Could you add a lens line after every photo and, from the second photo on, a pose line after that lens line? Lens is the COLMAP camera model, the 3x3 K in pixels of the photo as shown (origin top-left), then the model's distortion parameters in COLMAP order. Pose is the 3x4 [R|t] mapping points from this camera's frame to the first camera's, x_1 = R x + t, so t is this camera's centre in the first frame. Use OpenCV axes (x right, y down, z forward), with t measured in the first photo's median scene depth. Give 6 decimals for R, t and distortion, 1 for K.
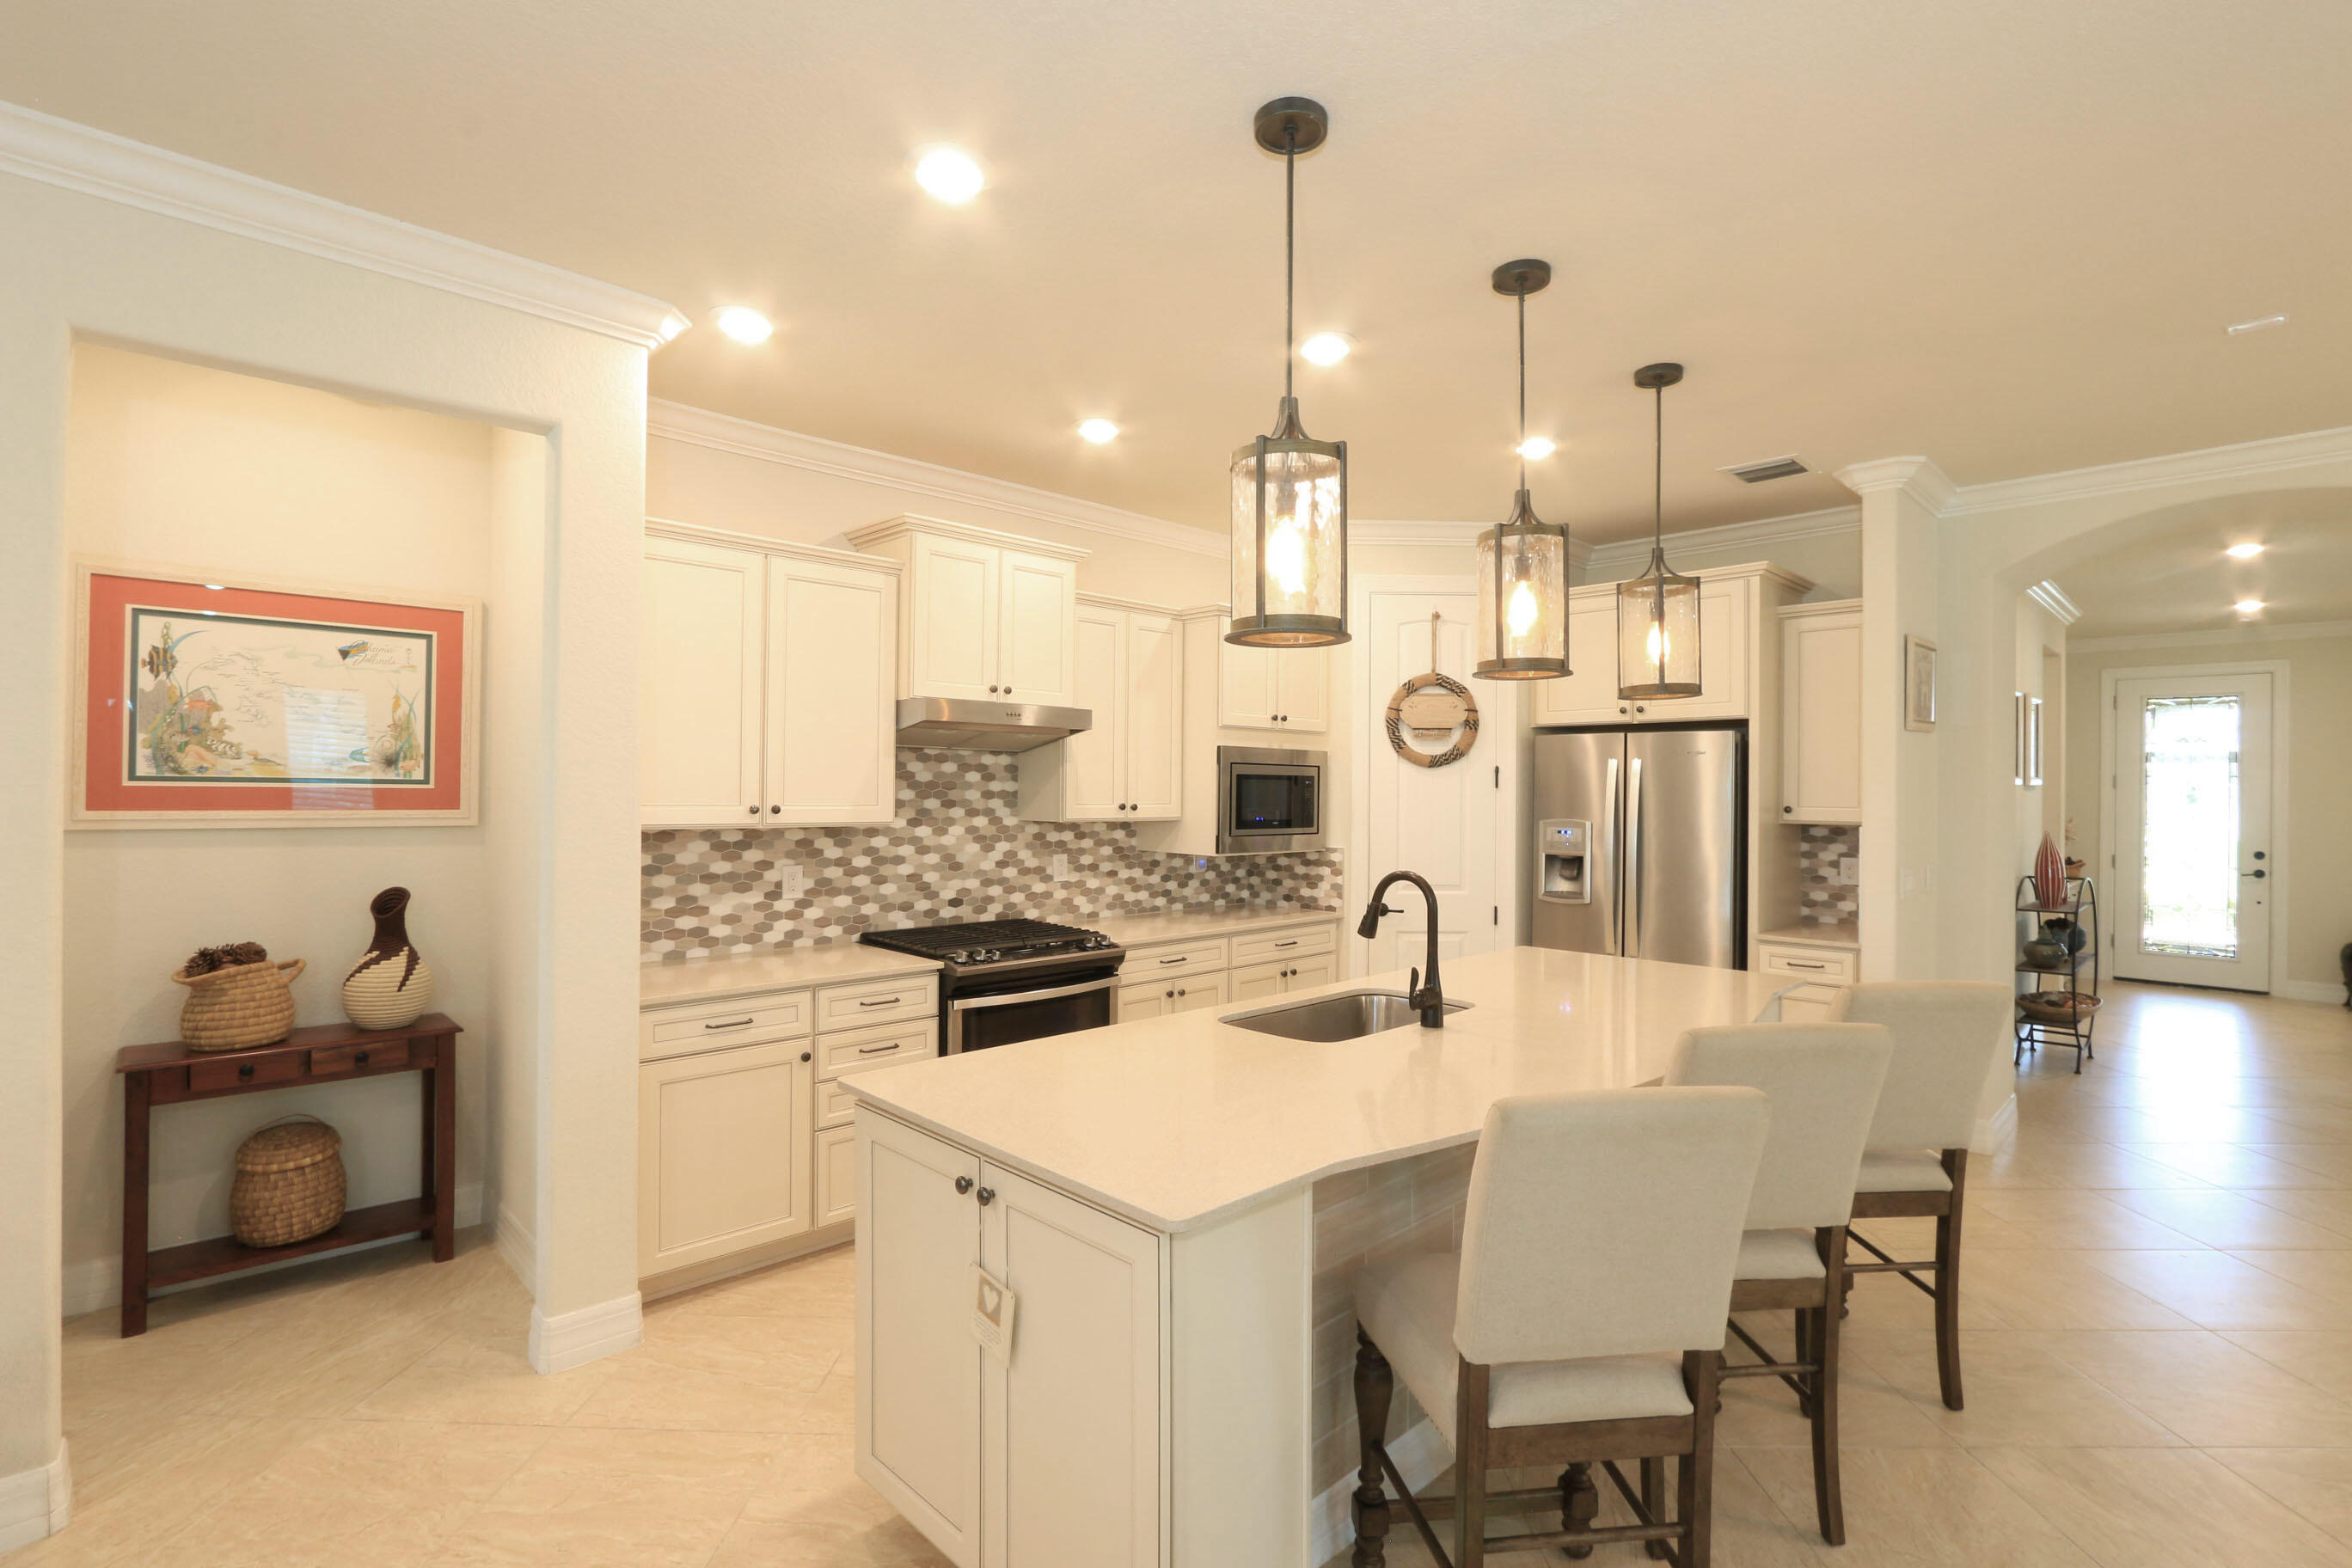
lens RADIAL K [[1083.1, 0, 1187.3], [0, 1083.1, 780.5], [0, 0, 1]] dist [-0.020064, 0.004399]
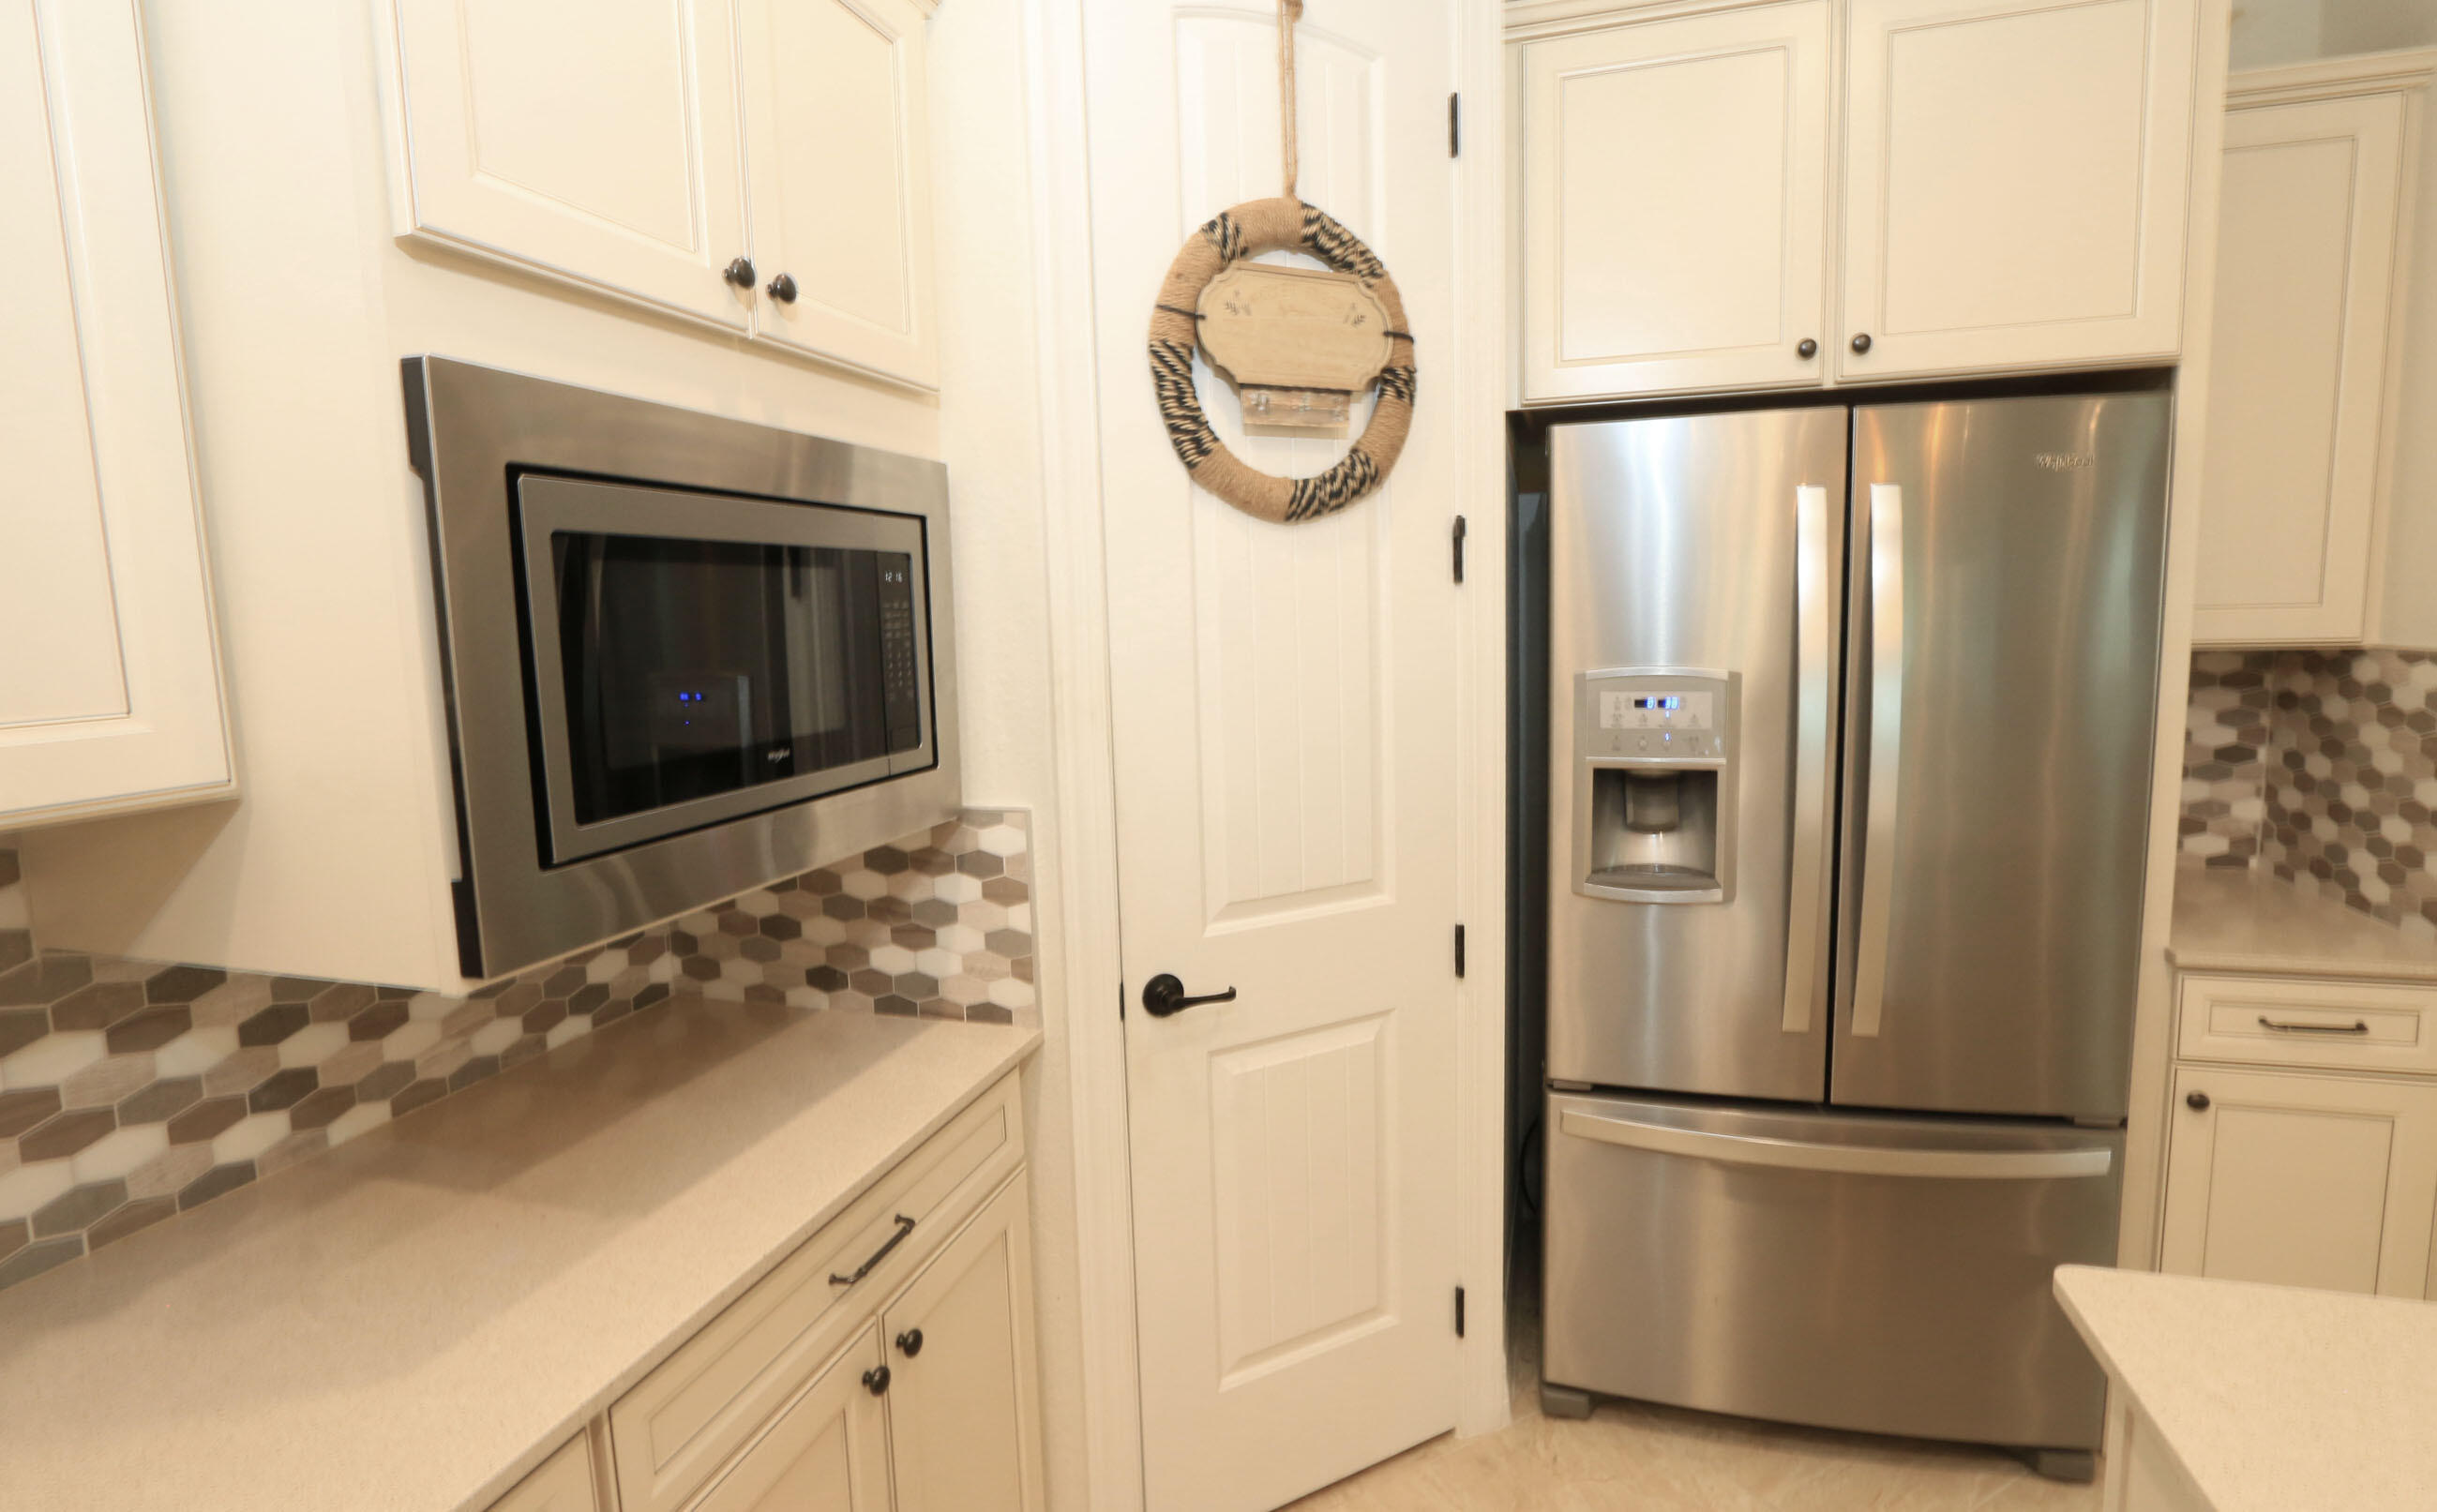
lens RADIAL K [[1173.1, 0, 1222.1], [0, 1173.1, 747.9], [0, 0, 1]] dist [-0.016692, 0.000355]
pose [[0.876260, -0.090232, 0.473314, 0.044615], [0.030309, 0.990686, 0.132753, 0.007312], [-0.480884, -0.101981, 0.870833, 0.711466]]
